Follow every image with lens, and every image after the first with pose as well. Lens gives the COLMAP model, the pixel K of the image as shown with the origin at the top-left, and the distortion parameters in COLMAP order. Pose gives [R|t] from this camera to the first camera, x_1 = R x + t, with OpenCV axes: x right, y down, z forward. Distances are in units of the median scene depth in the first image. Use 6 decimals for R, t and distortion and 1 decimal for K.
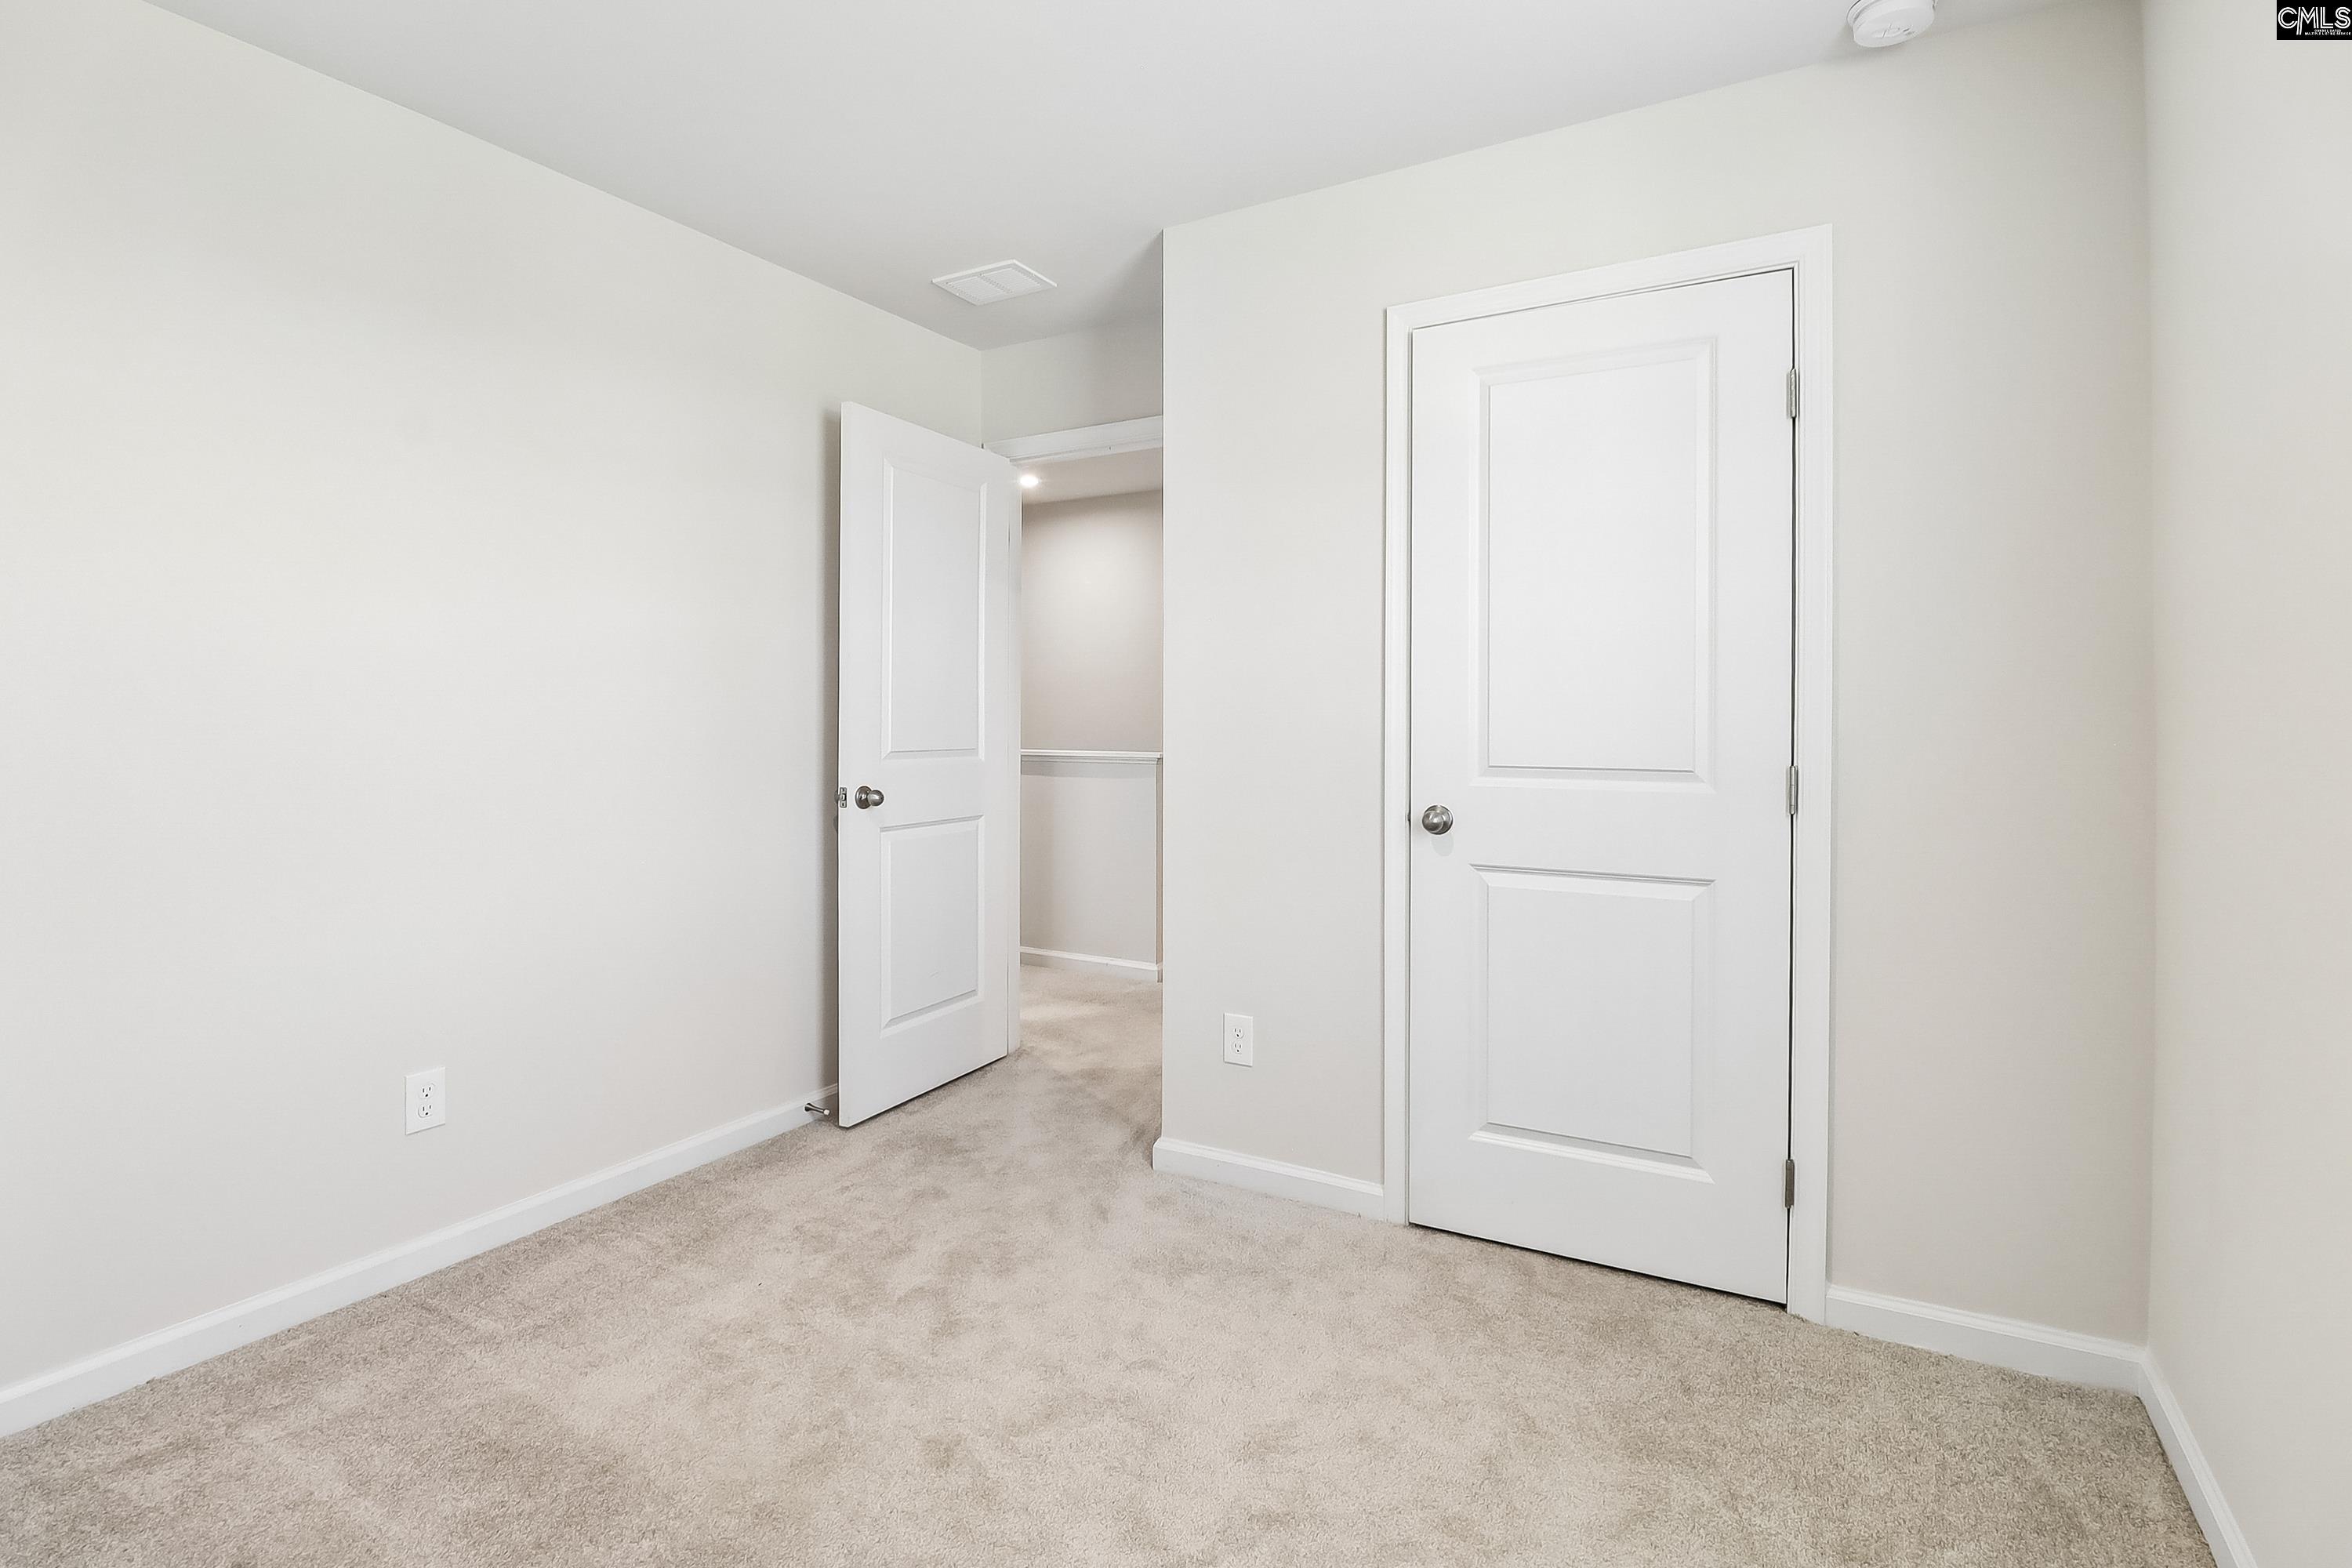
lens RADIAL K [[1119.5, 0, 1180.0], [0, 1119.5, 733.3], [0, 0, 1]] dist [-0.044061, -0.000187]
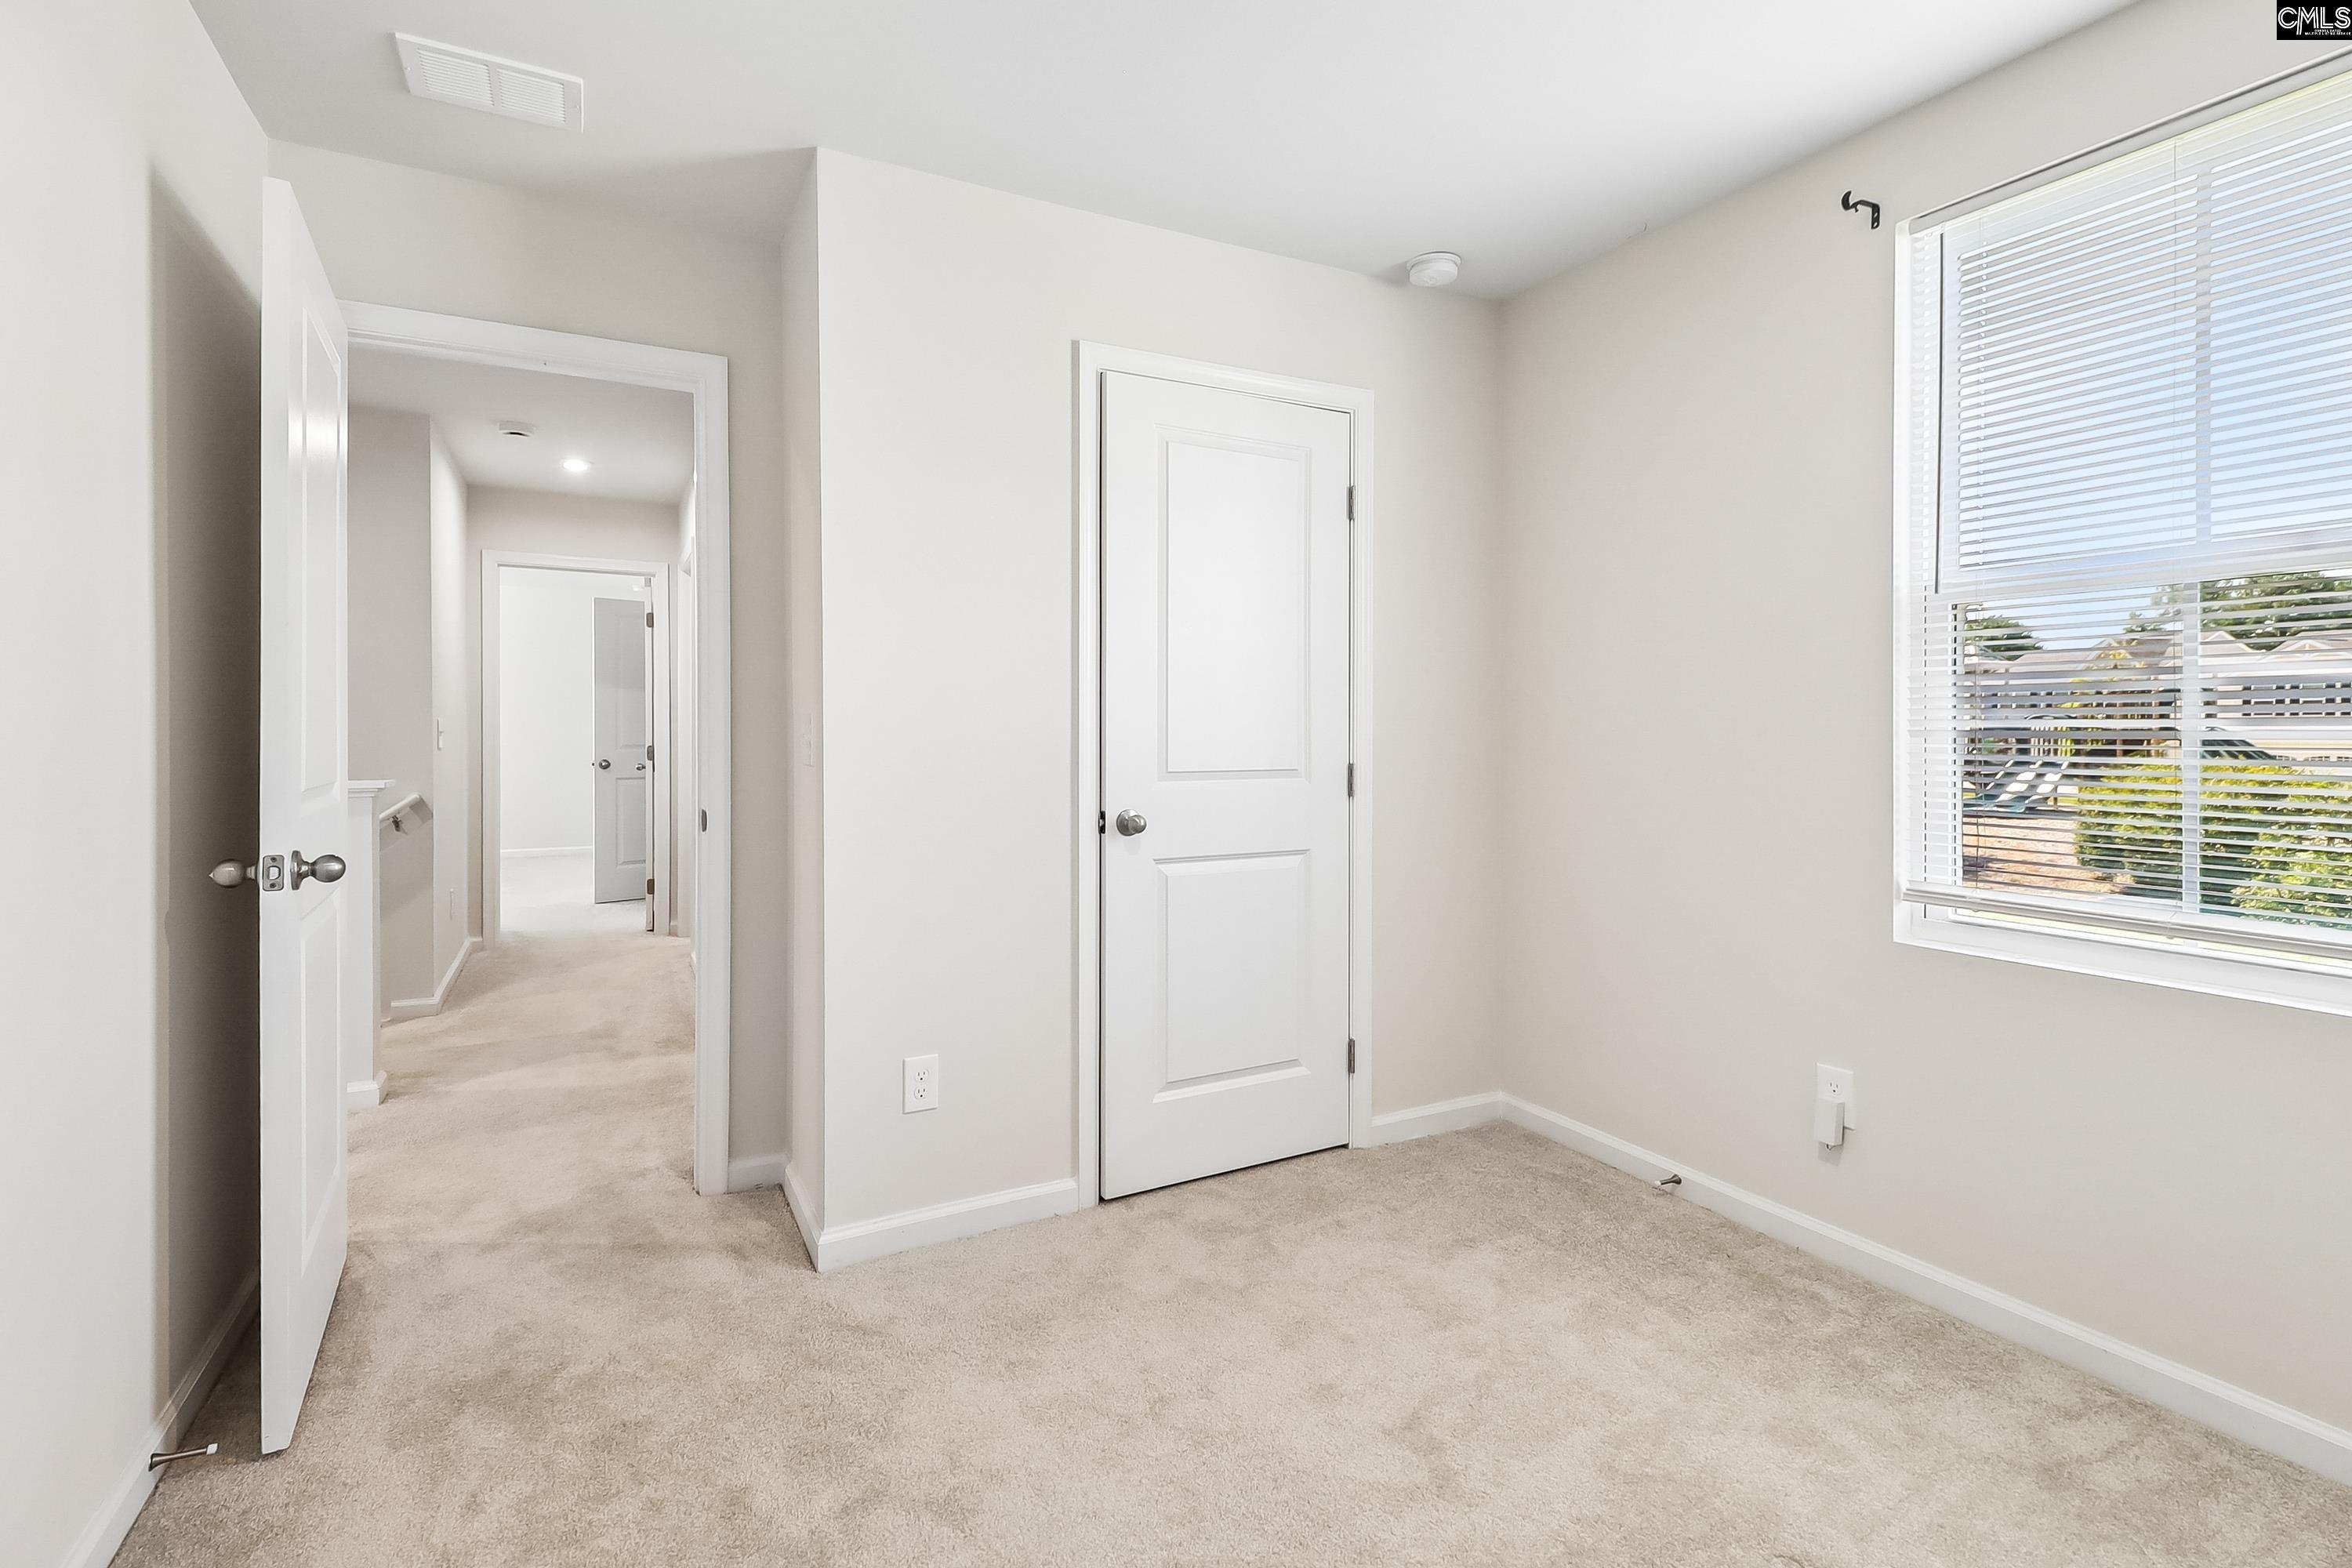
lens RADIAL K [[1083.2, 0, 1184.7], [0, 1083.2, 757.8], [0, 0, 1]] dist [-0.000924, -0.012533]
pose [[0.519182, -0.021611, 0.854391, -0.669267], [0.018377, 0.999731, 0.014120, -0.001112], [-0.854466, 0.008370, 0.519439, 0.400470]]
